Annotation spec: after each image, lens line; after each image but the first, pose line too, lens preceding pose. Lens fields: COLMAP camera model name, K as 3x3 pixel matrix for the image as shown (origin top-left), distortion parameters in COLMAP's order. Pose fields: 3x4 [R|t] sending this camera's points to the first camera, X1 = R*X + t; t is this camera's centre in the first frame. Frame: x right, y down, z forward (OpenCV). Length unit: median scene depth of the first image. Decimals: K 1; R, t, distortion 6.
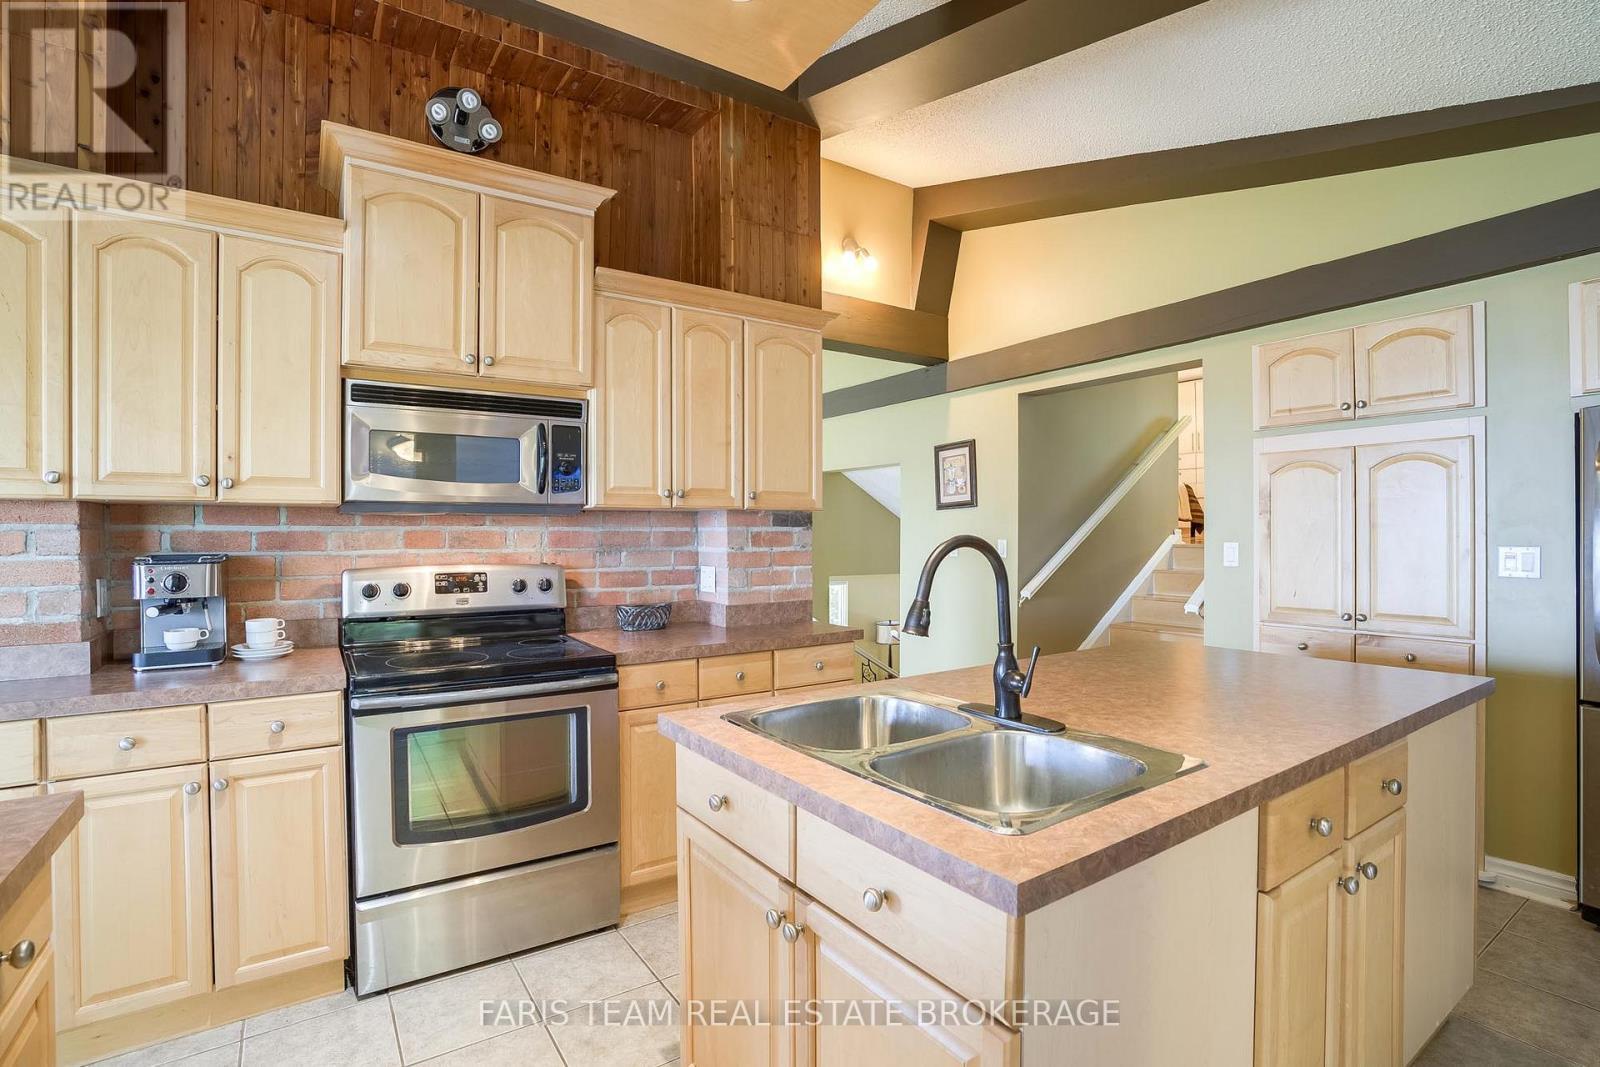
lens RADIAL K [[764.2, 0, 800.0], [0, 764.2, 533.5], [0, 0, 1]] dist [-0.046595, 0.019052]
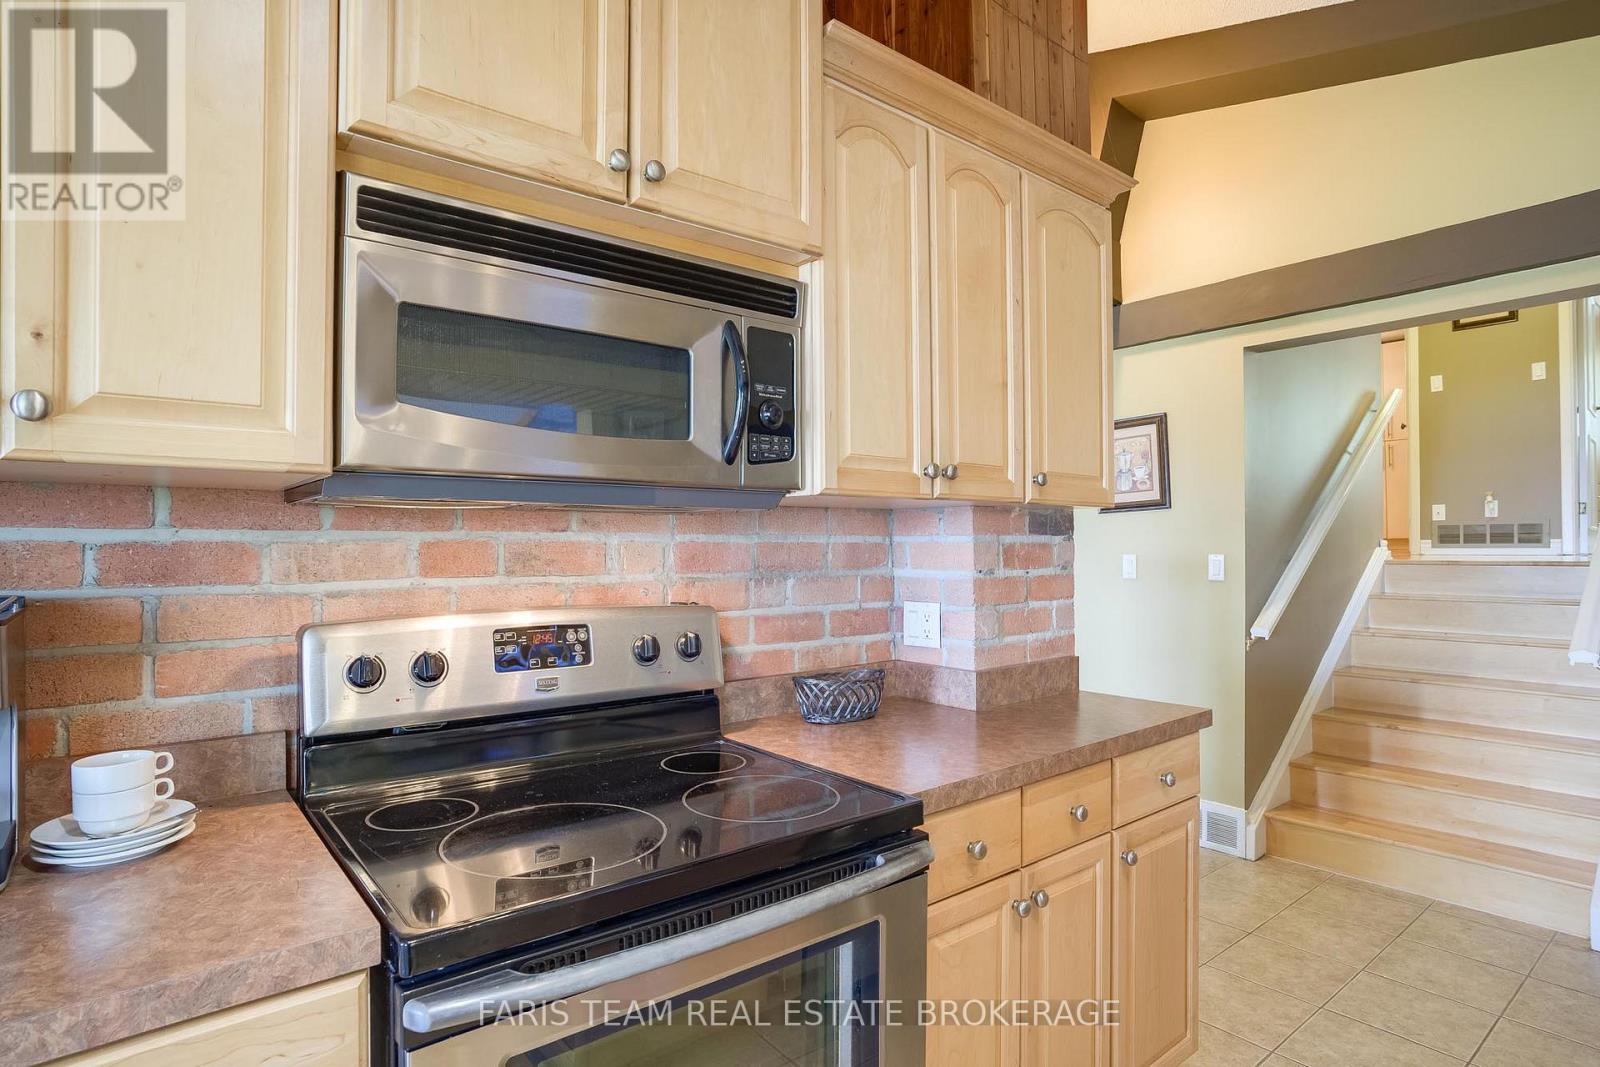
lens RADIAL K [[870.9, 0, 808.0], [0, 870.9, 534.9], [0, 0, 1]] dist [-0.041688, 0.029057]
pose [[0.995169, 0.000073, 0.098181, -0.329550], [0.001298, 0.999903, -0.013896, 0.000642], [-0.098172, 0.013956, 0.995072, 0.421052]]
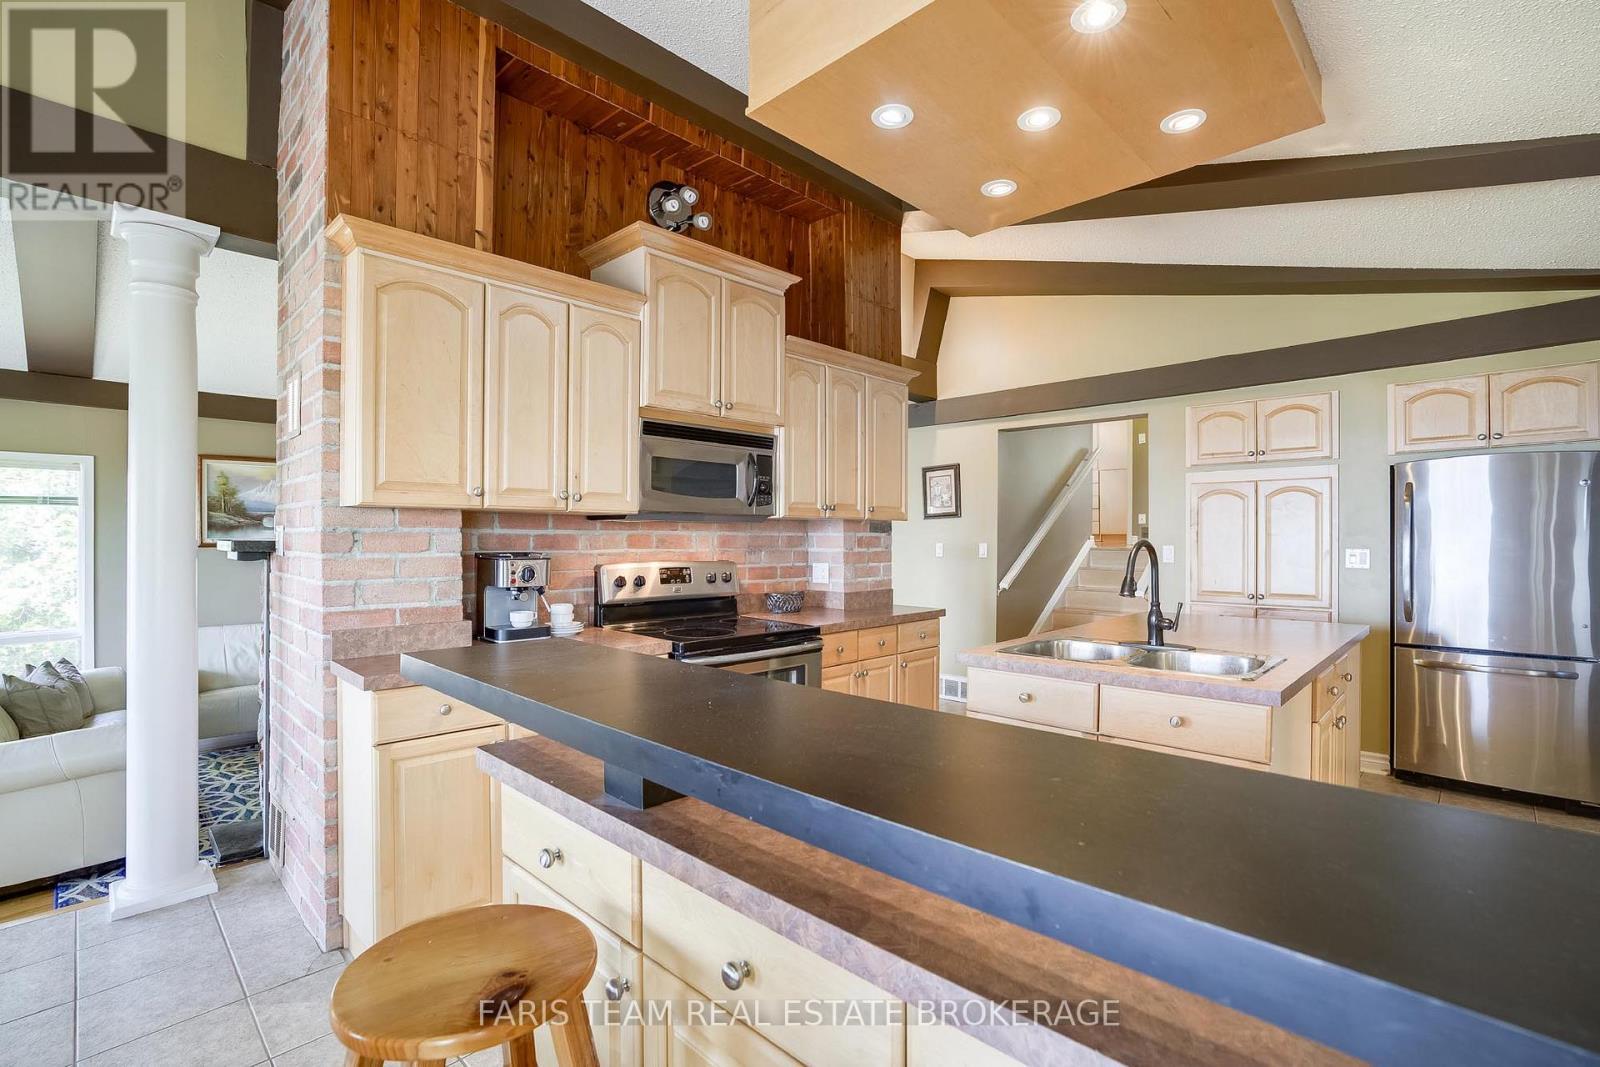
lens RADIAL K [[739.8, 0, 816.3], [0, 739.8, 534.4], [0, 0, 1]] dist [-0.020774, 0.000097]
pose [[0.976094, 0.006333, 0.217256, -0.483008], [-0.005462, 0.999974, -0.004605, 0.000757], [-0.217280, 0.003309, 0.976104, -0.257149]]
